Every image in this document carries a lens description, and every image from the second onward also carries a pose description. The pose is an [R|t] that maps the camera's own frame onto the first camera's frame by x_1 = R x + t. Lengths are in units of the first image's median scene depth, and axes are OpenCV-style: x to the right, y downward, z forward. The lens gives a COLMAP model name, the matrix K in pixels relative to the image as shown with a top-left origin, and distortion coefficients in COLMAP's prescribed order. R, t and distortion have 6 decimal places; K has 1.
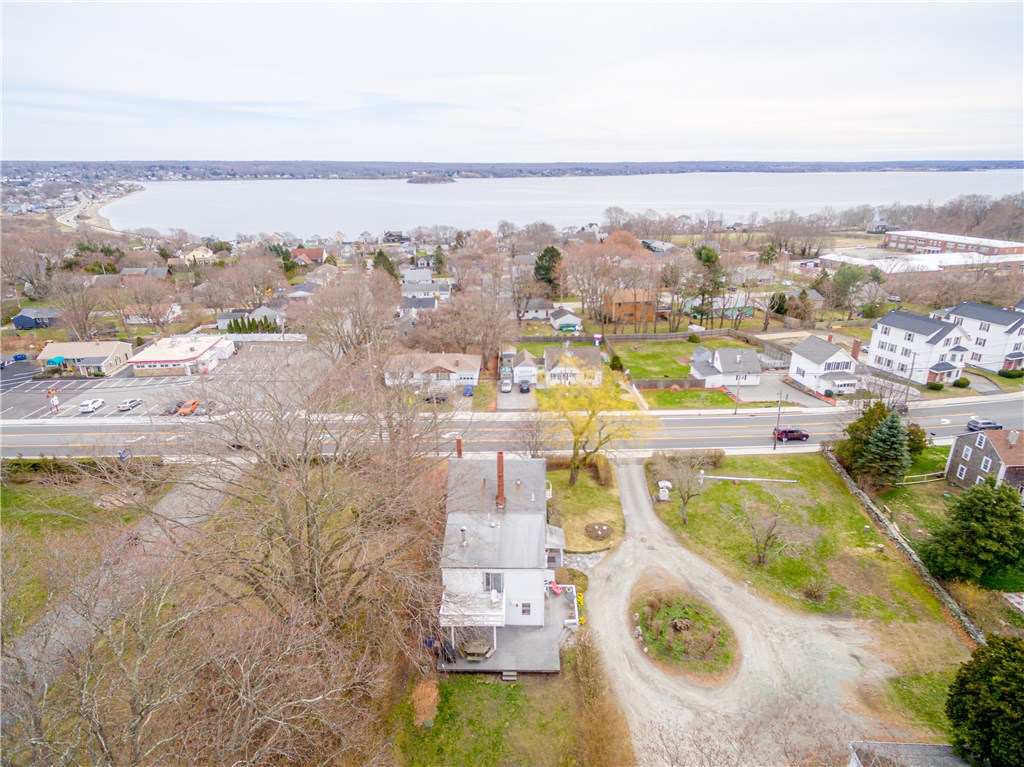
lens RADIAL K [[592.2, 0, 512.0], [0, 592.2, 383.5], [0, 0, 1]] dist [0.004194, -0.000272]
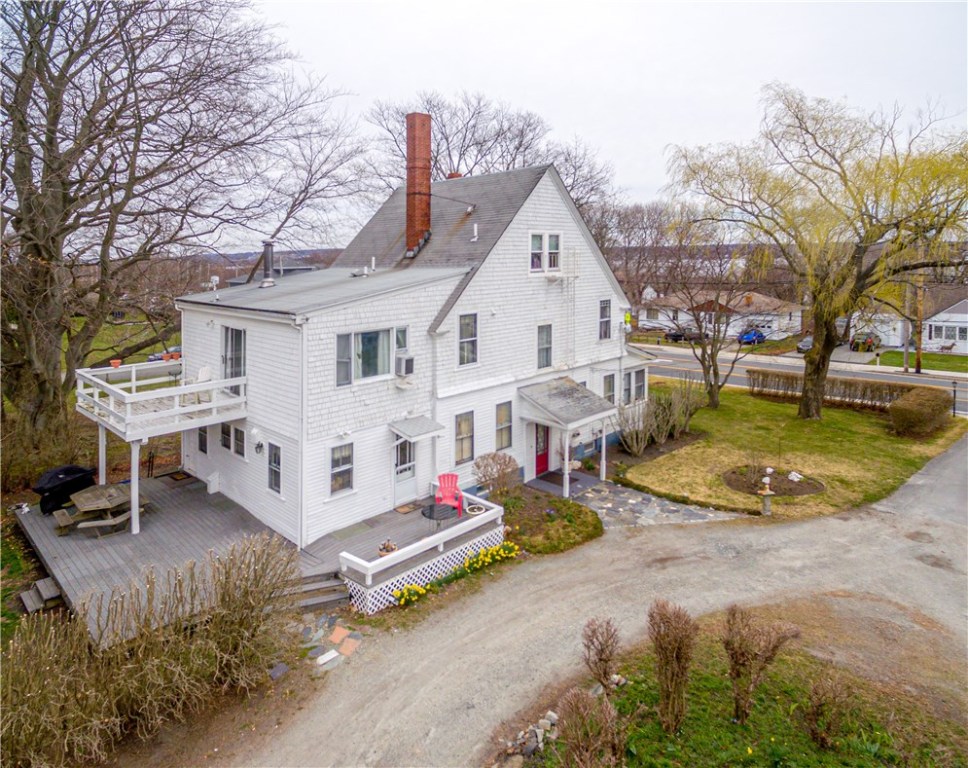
lens RADIAL K [[616.3, 0, 498.6], [0, 616.3, 256.6], [0, 0, 1]] dist [0.043237, -0.035423]
pose [[0.736489, 0.006980, -0.676414, 0.109028], [-0.237453, 0.938983, -0.248852, 0.102556], [0.633404, 0.343893, 0.693208, 0.250876]]
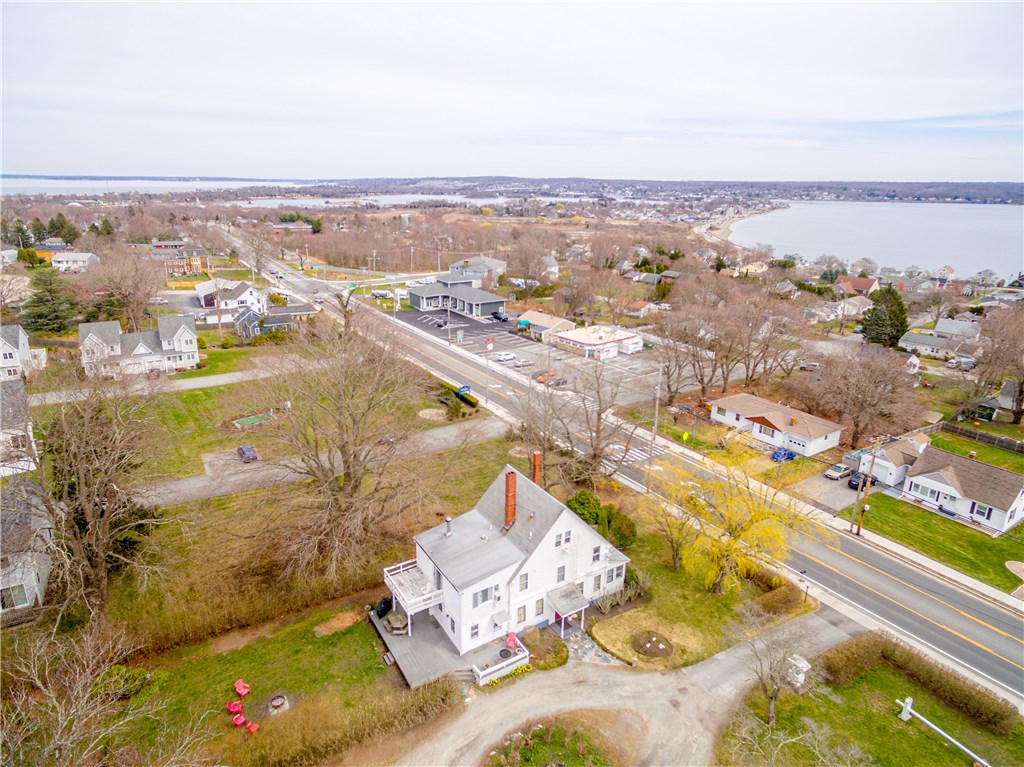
lens RADIAL K [[595.7, 0, 487.2], [0, 595.7, 361.7], [0, 0, 1]] dist [0.010932, 0.000999]
pose [[0.527213, 0.254636, -0.810683, 0.231757], [-0.308072, 0.946413, 0.096920, -0.044666], [0.791920, 0.198651, 0.577408, 0.122874]]
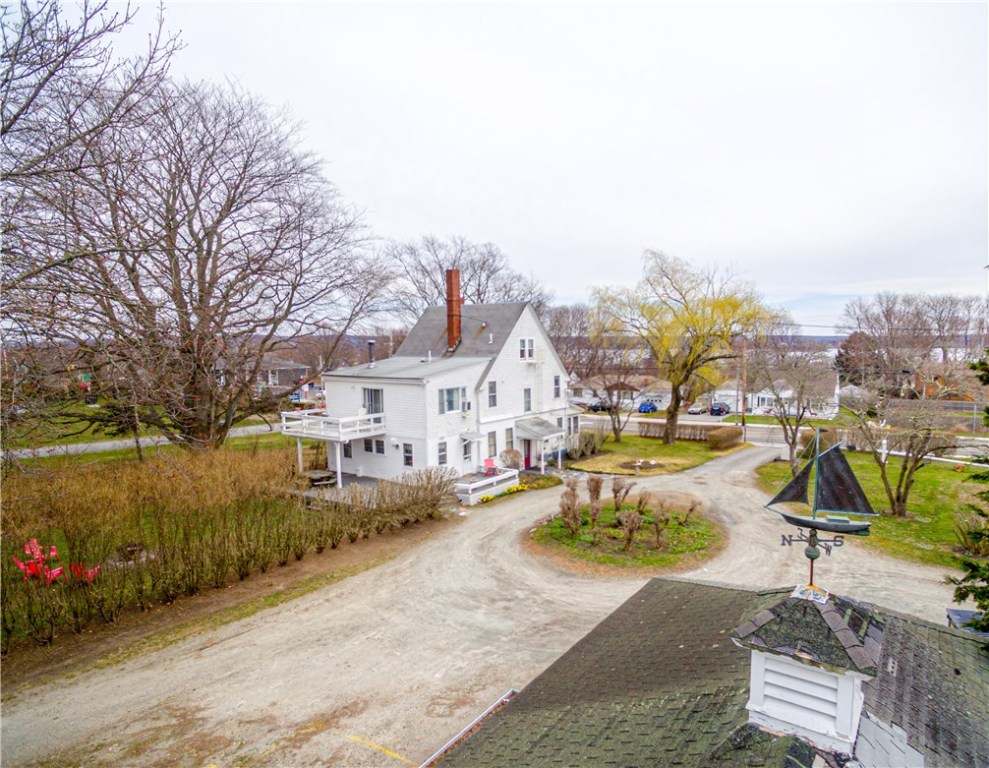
lens RADIAL K [[601.9, 0, 538.4], [0, 601.9, 403.5], [0, 0, 1]] dist [0.003983, 0.001265]
pose [[0.851644, 0.048318, -0.521888, 0.158017], [-0.179032, 0.962667, -0.203027, 0.136863], [0.492595, 0.266342, 0.828500, 0.154036]]
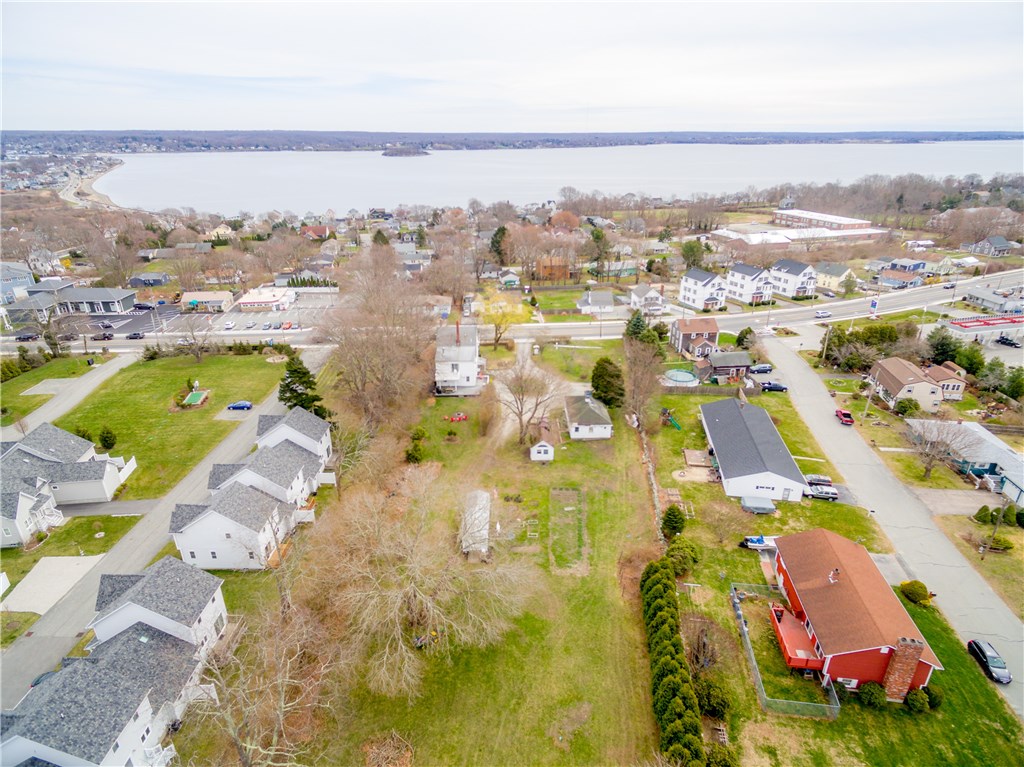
lens RADIAL K [[592.2, 0, 512.0], [0, 592.2, 383.5], [0, 0, 1]] dist [0.004194, -0.000272]
pose [[0.999197, -0.014202, 0.037461, 0.037796], [0.012372, 0.998740, 0.048634, 0.086552], [-0.038104, -0.048132, 0.998114, -0.509159]]
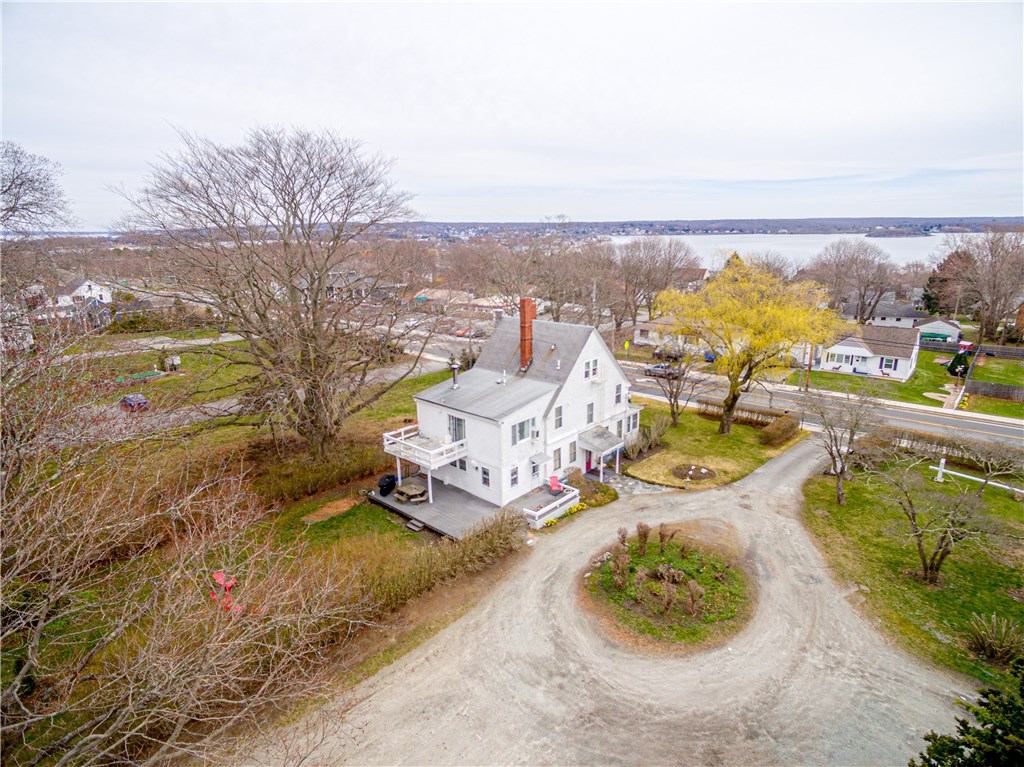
lens RADIAL K [[574.4, 0, 512.0], [0, 574.4, 383.5], [0, 0, 1]] dist [0.010004, 0.001093]
pose [[0.753179, 0.164753, -0.636851, 0.164223], [-0.220168, 0.975429, -0.008042, 0.080313], [0.619877, 0.146271, 0.770945, 0.127251]]
